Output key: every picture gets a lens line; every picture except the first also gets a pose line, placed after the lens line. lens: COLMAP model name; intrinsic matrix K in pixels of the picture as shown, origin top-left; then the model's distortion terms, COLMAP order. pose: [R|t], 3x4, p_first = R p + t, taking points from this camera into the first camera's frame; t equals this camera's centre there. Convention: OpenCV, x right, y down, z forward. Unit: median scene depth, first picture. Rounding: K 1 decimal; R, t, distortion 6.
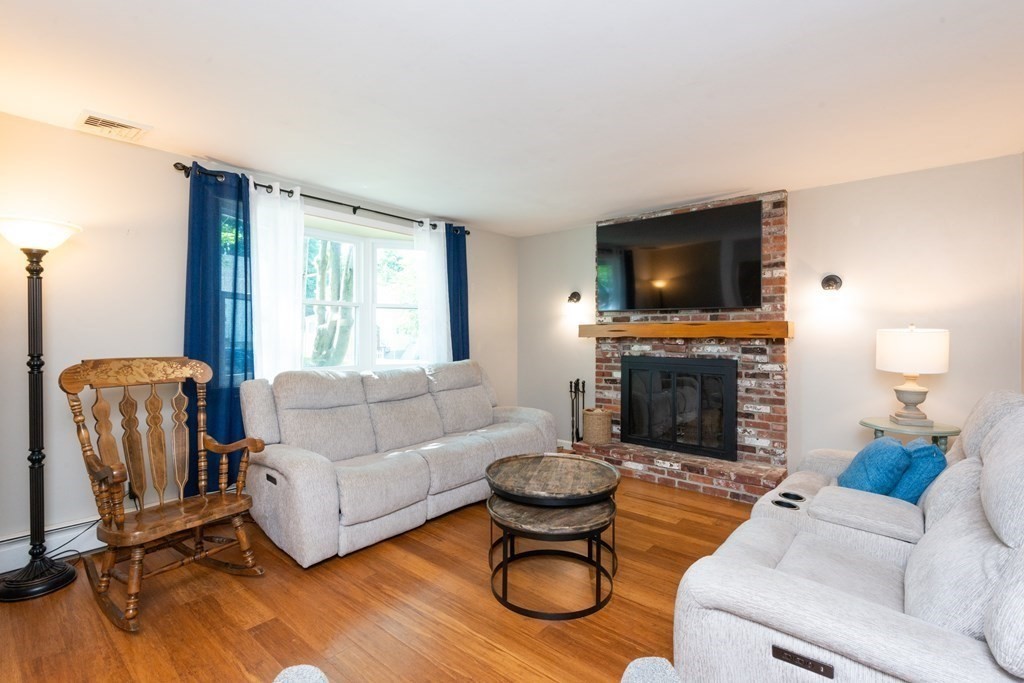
lens RADIAL K [[486.9, 0, 509.8], [0, 486.9, 335.2], [0, 0, 1]] dist [0.014628, -0.002528]
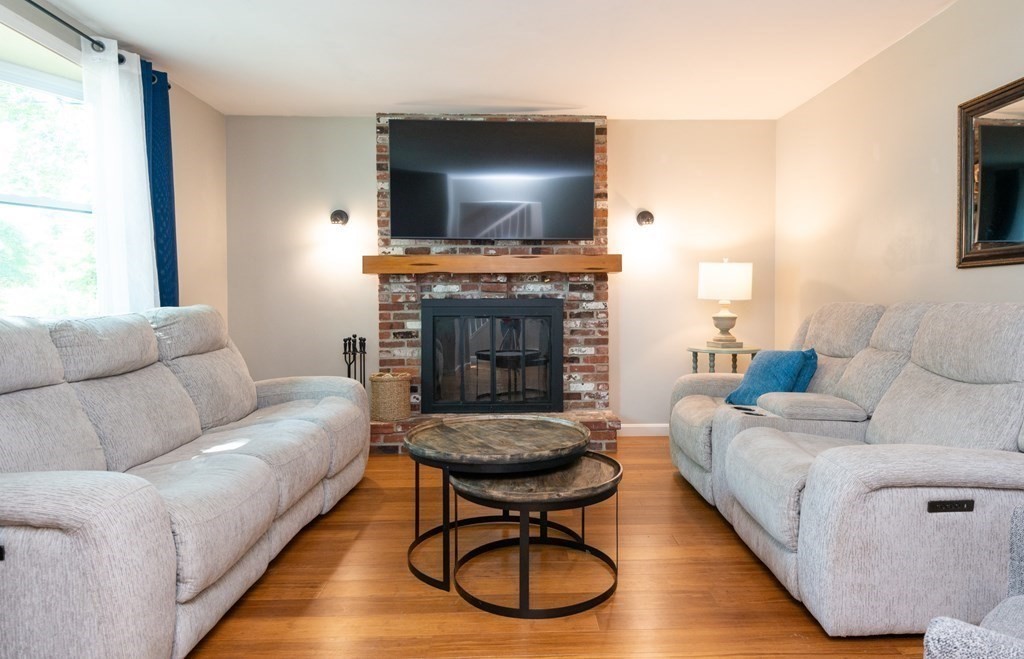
lens RADIAL K [[632.1, 0, 513.4], [0, 632.1, 326.4], [0, 0, 1]] dist [0.009922, -0.001829]
pose [[0.721790, -0.025293, 0.691650, -0.375121], [0.011842, 0.999637, 0.024197, 0.067886], [-0.692011, -0.009275, 0.721827, 0.214852]]
